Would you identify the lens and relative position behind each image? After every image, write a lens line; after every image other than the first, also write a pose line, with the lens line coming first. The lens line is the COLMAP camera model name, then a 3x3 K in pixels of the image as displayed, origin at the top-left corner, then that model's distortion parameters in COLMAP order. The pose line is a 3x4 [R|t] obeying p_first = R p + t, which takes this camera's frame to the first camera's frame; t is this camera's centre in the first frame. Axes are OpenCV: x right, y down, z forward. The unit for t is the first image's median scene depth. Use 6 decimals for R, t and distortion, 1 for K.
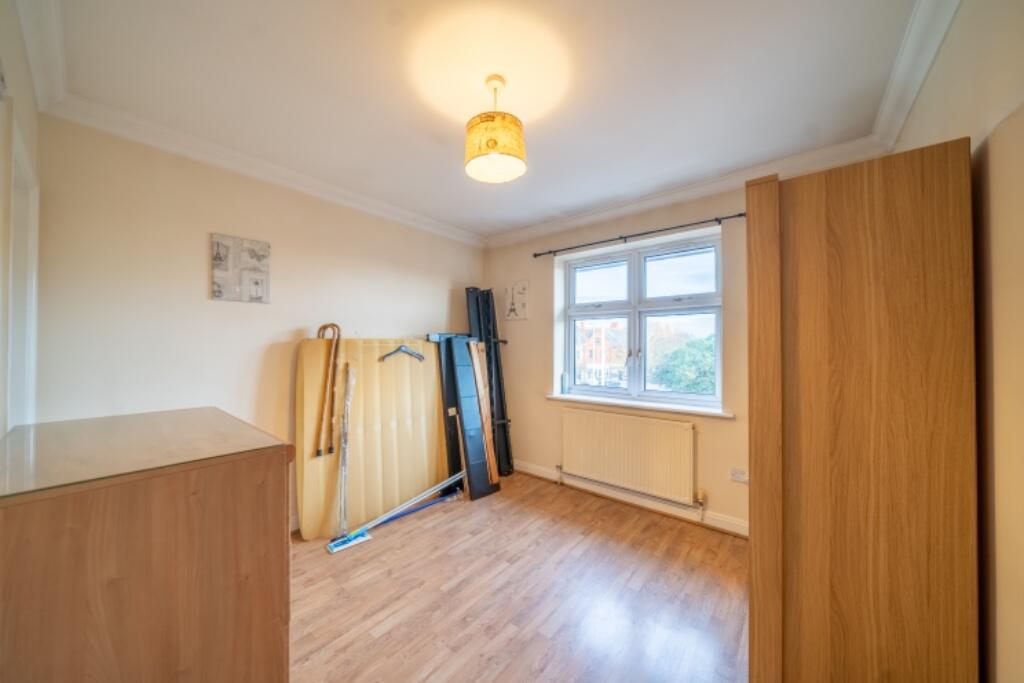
lens RADIAL K [[356.3, 0, 508.2], [0, 356.3, 332.8], [0, 0, 1]] dist [-0.003337, -0.000307]
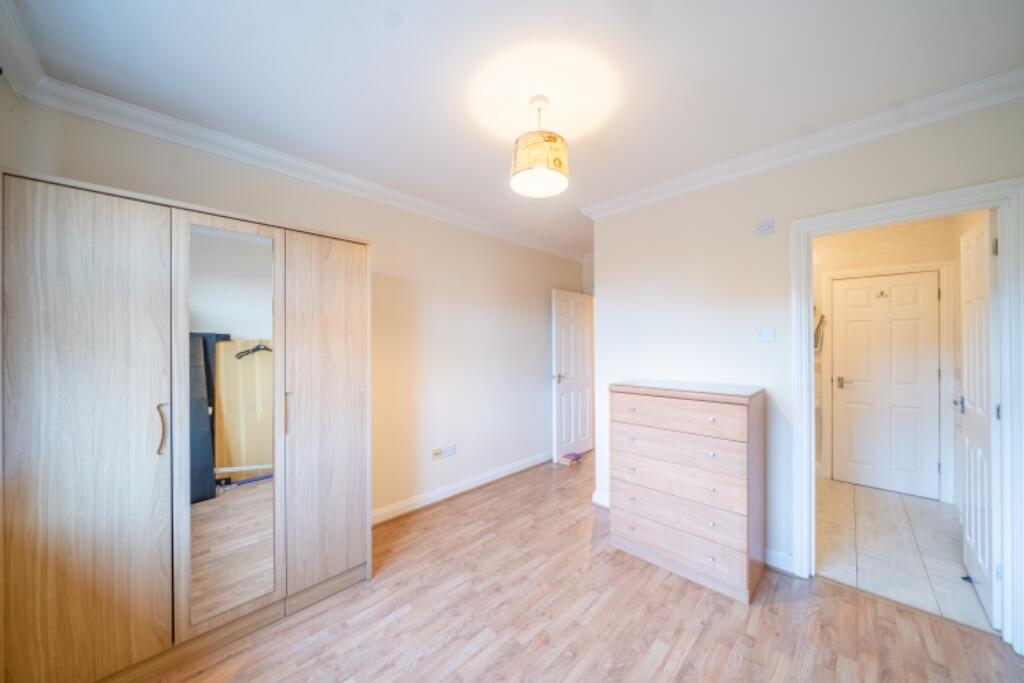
lens RADIAL K [[350.4, 0, 511.5], [0, 350.4, 343.9], [0, 0, 1]] dist [-0.001784, -0.000190]
pose [[-0.996082, -0.003431, 0.088369, -0.028797], [-0.006641, 0.999328, -0.036059, 0.035578], [-0.088186, -0.036504, -0.995435, 1.391808]]
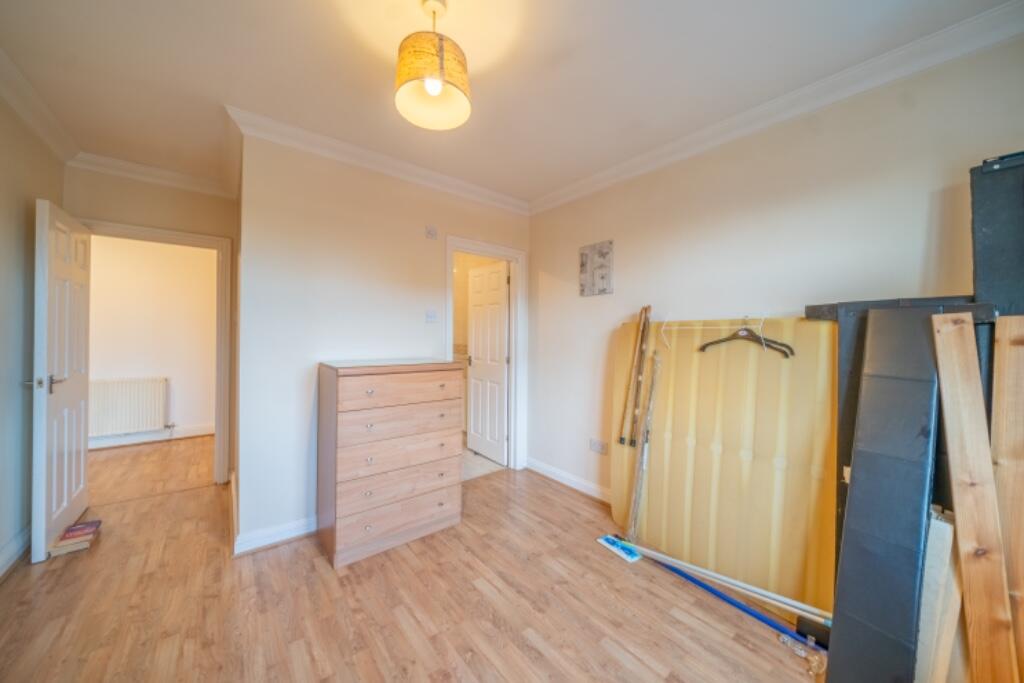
lens RADIAL K [[356.3, 0, 508.2], [0, 356.3, 332.8], [0, 0, 1]] dist [-0.003337, -0.000307]
pose [[-0.204531, -0.015105, -0.978743, 0.494446], [0.023320, 0.999522, -0.020299, 0.057739], [0.978582, -0.026976, -0.204081, 0.921032]]
